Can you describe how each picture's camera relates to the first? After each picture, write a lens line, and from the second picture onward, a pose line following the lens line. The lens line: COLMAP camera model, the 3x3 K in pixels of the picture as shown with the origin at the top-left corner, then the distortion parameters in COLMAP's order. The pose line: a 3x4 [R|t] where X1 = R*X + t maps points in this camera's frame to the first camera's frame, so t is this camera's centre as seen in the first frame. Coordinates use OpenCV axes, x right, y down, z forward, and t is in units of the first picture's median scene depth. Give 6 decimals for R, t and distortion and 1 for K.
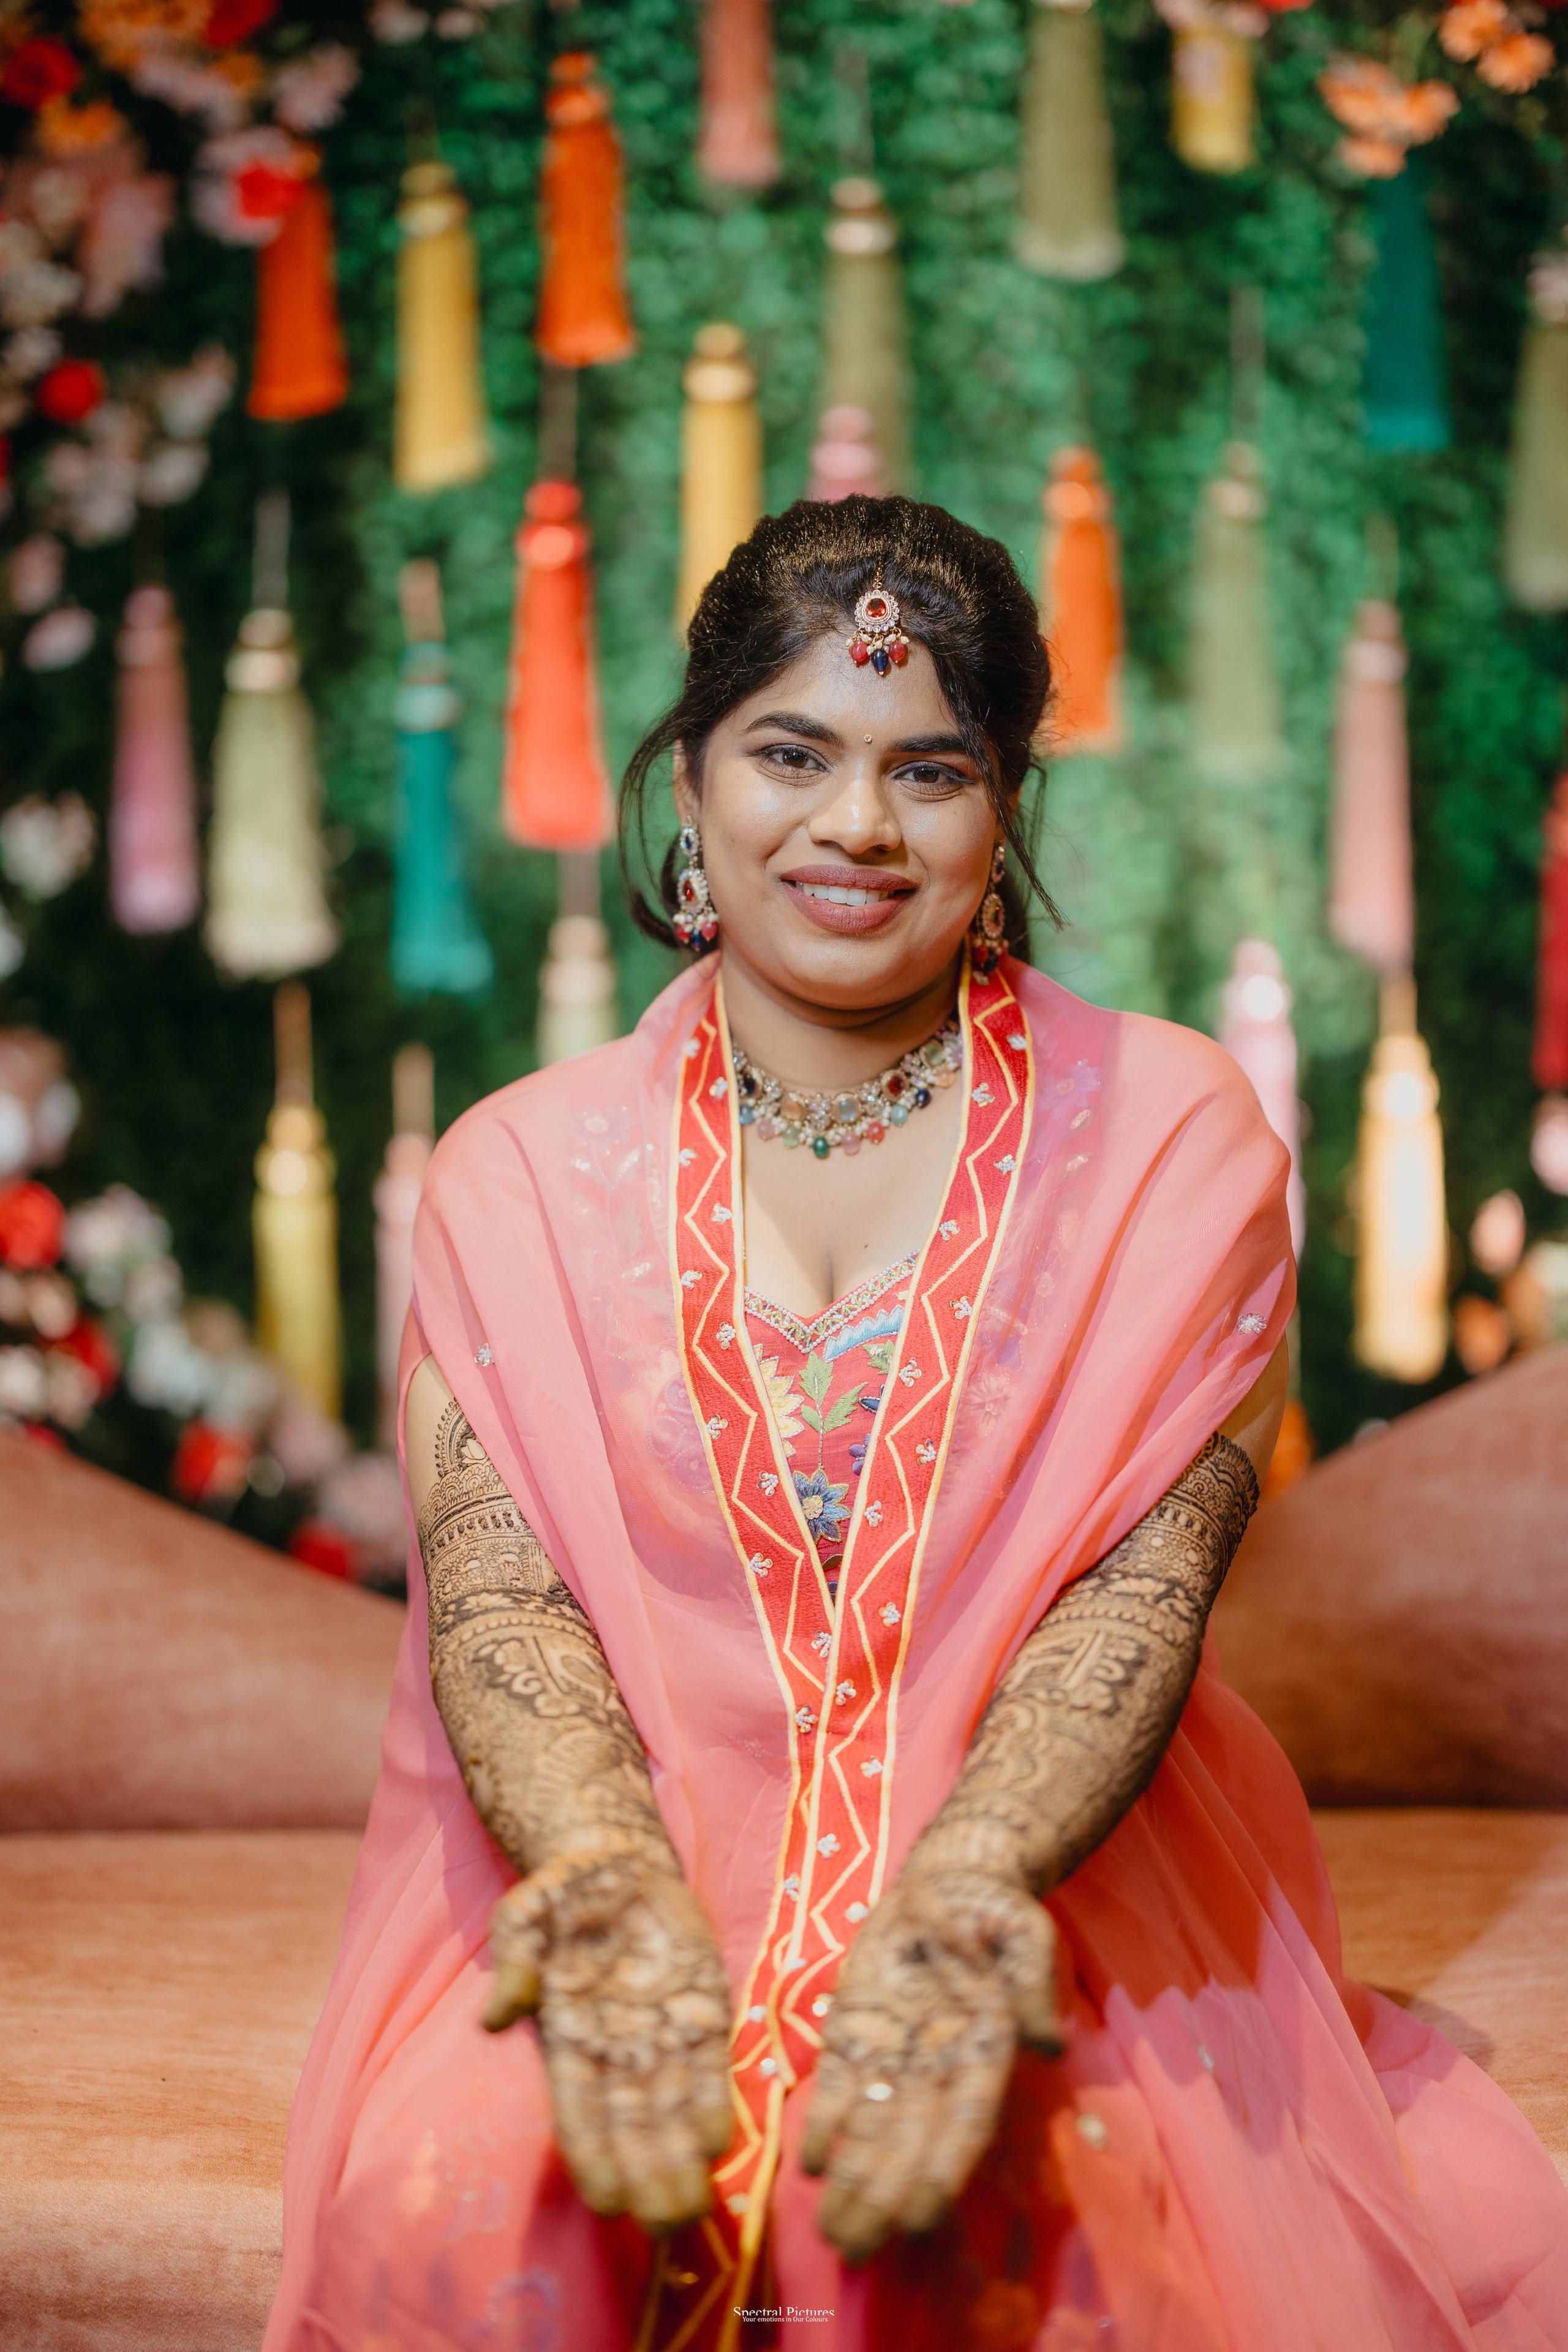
lens RADIAL K [[3346.6, 0, 791.6], [0, 3346.6, 1169.5], [0, 0, 1]] dist [0.079205, 0.000000]
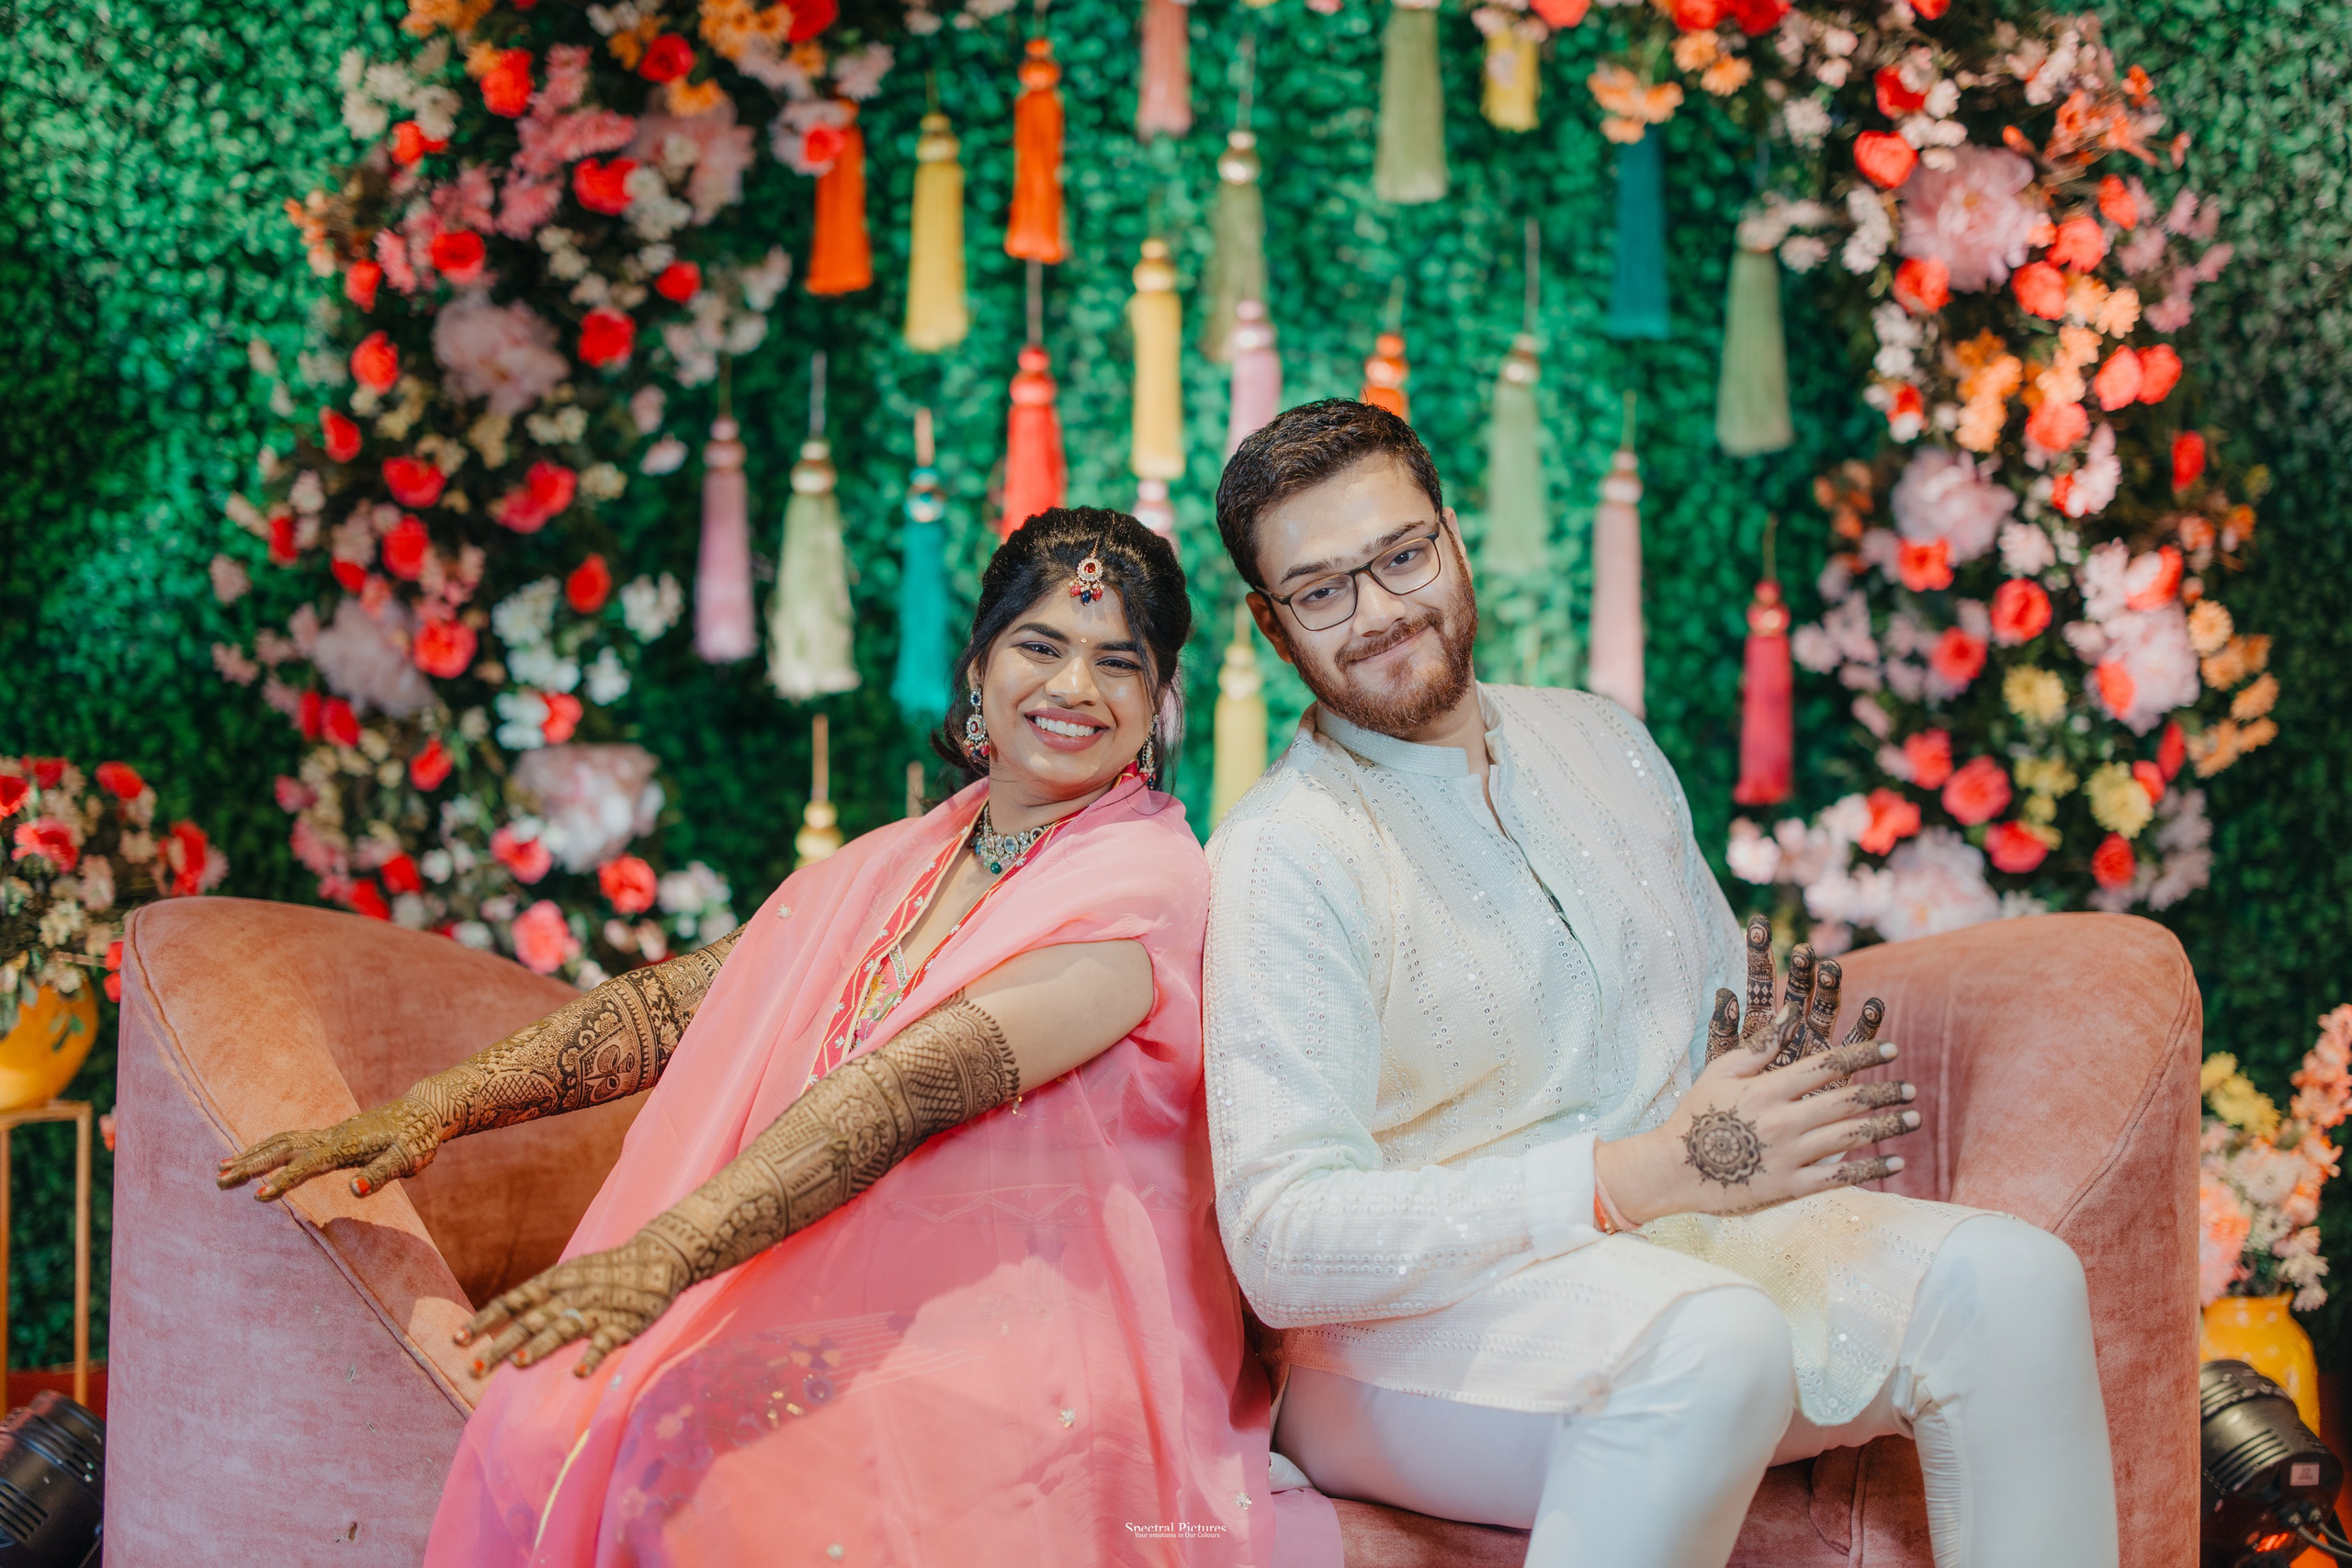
lens RADIAL K [[3346.3, 0, 1175.9], [0, 3346.3, 781.1], [0, 0, 1]] dist [0.079205, 0.000000]
pose [[0.999492, 0.022479, 0.022587, -0.037094], [-0.022685, 0.999703, 0.008903, -0.043330], [-0.022380, -0.009411, 0.999705, -0.378808]]
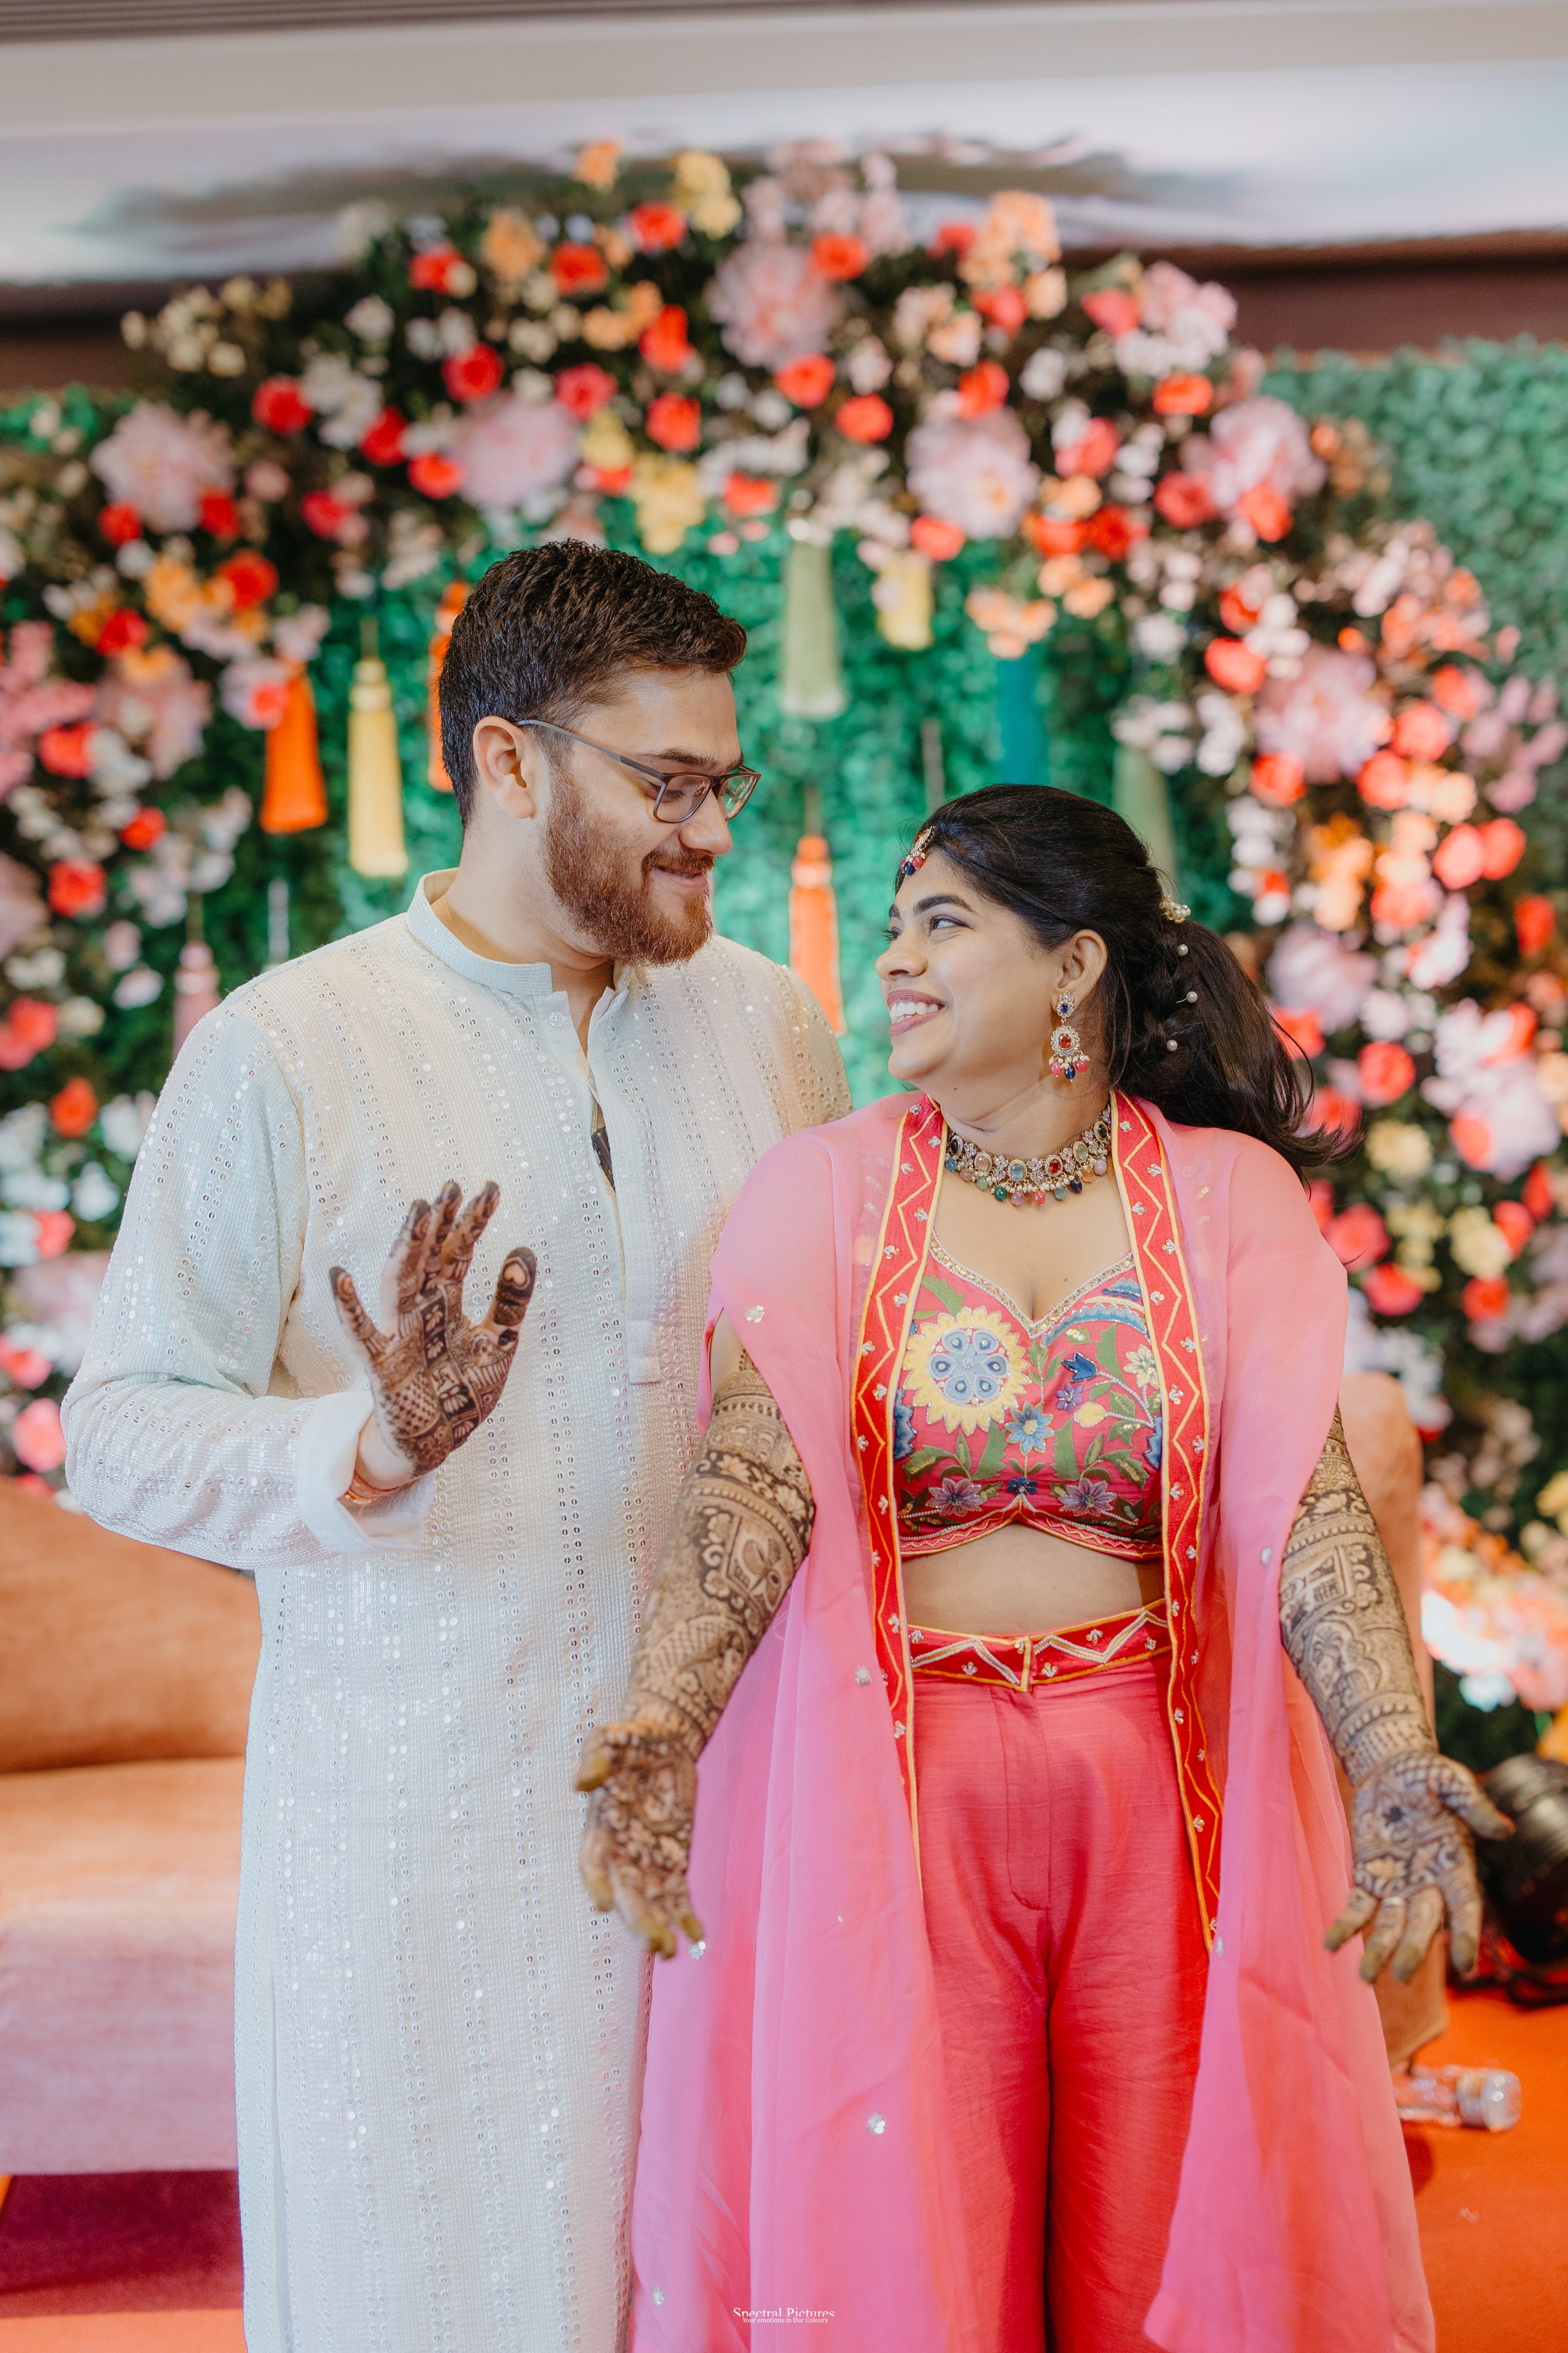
lens RADIAL K [[3773.6, 0, 837.9], [0, 3773.6, 1065.2], [0, 0, 1]] dist [0.094247, 0.000000]
pose [[0.999701, -0.024423, -0.000746, 0.095752], [0.024414, 0.999645, -0.010626, -0.099608], [0.001005, 0.010605, 0.999943, -0.694199]]
